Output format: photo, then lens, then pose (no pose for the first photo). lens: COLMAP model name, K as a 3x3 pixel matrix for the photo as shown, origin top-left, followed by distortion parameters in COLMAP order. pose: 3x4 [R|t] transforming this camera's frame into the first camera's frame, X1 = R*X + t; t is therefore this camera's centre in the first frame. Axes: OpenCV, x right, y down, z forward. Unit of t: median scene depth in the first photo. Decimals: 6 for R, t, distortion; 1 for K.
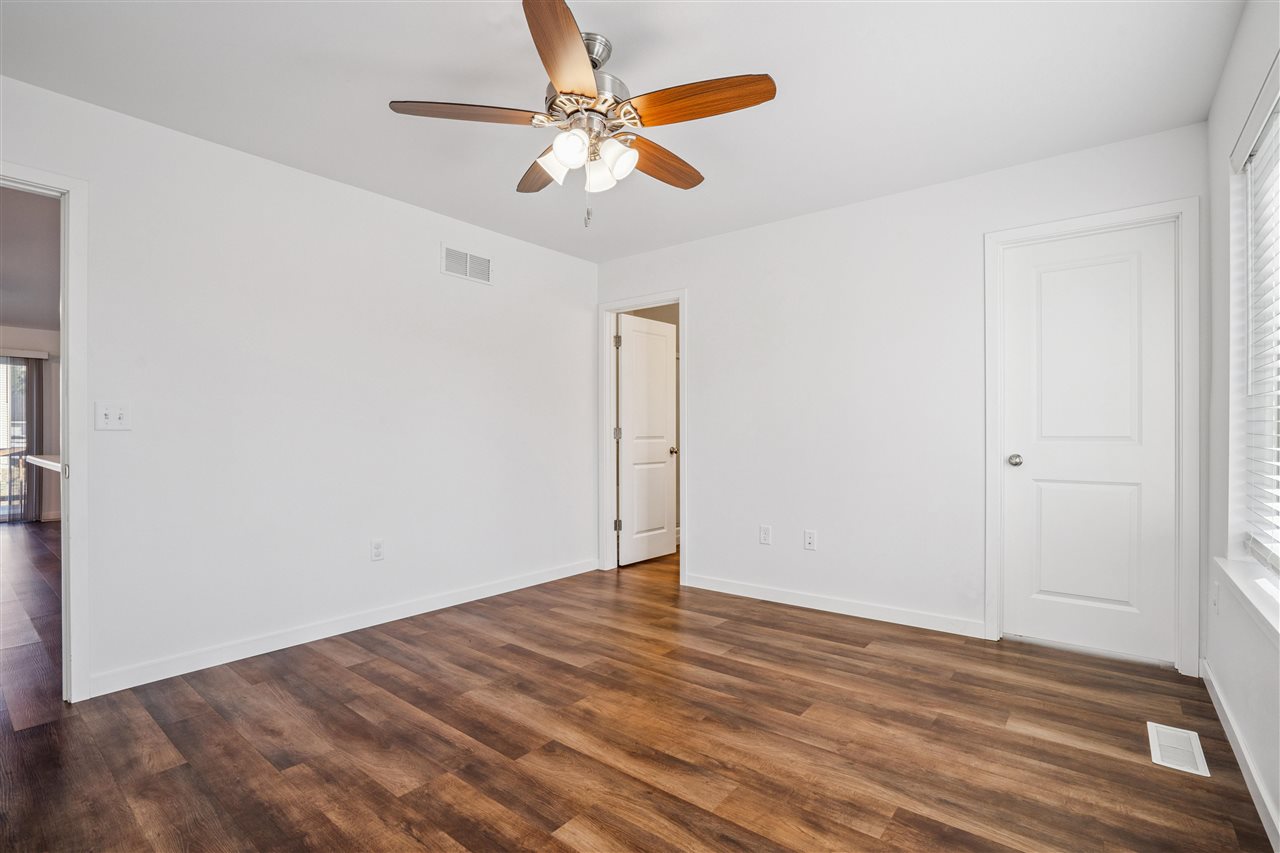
lens RADIAL K [[603.3, 0, 652.0], [0, 603.3, 428.1], [0, 0, 1]] dist [-0.013353, 0.003185]
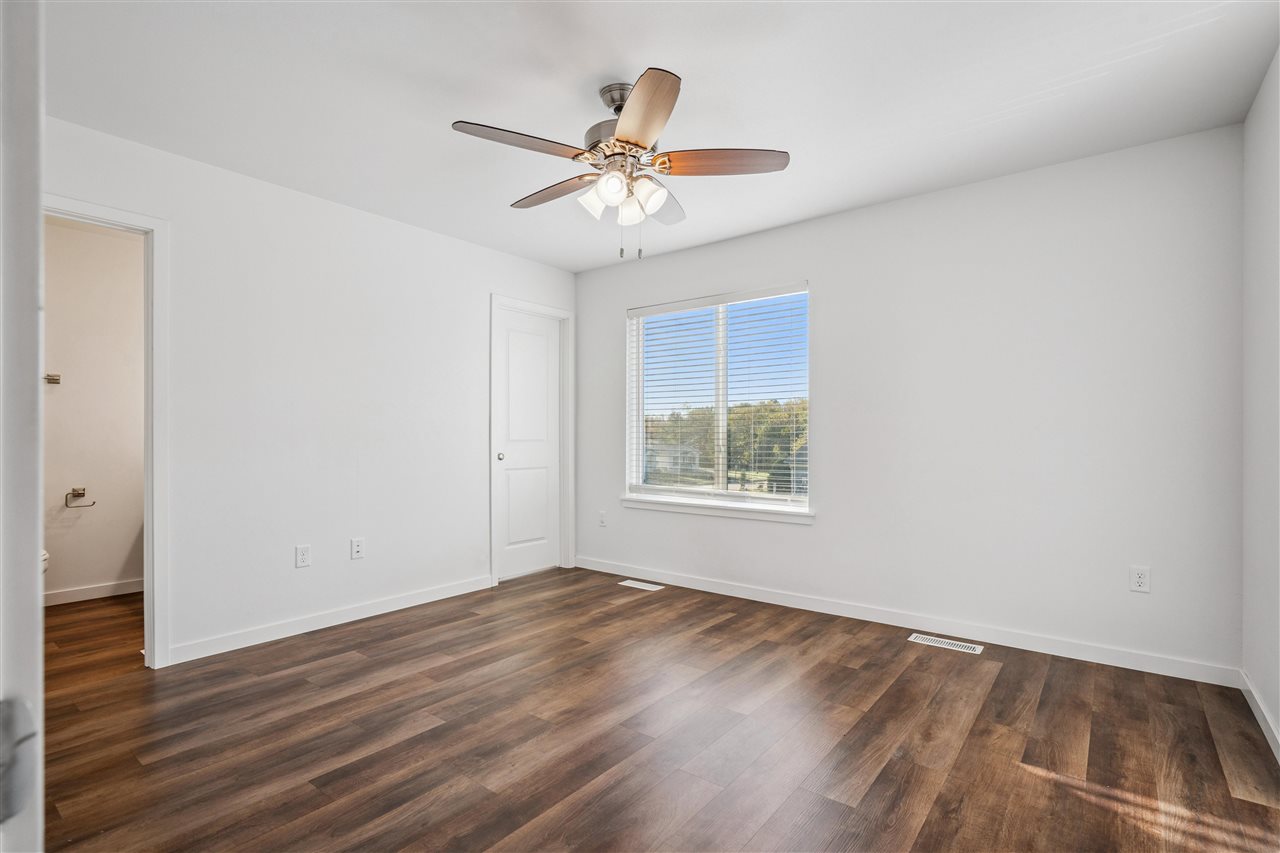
lens RADIAL K [[603.3, 0, 651.2], [0, 603.3, 436.0], [0, 0, 1]] dist [-0.013353, 0.003185]
pose [[-0.026479, 0.013119, 0.999563, -0.926956], [-0.009078, 0.999869, -0.013364, 0.022988], [-0.999608, -0.009428, -0.026356, 0.744385]]
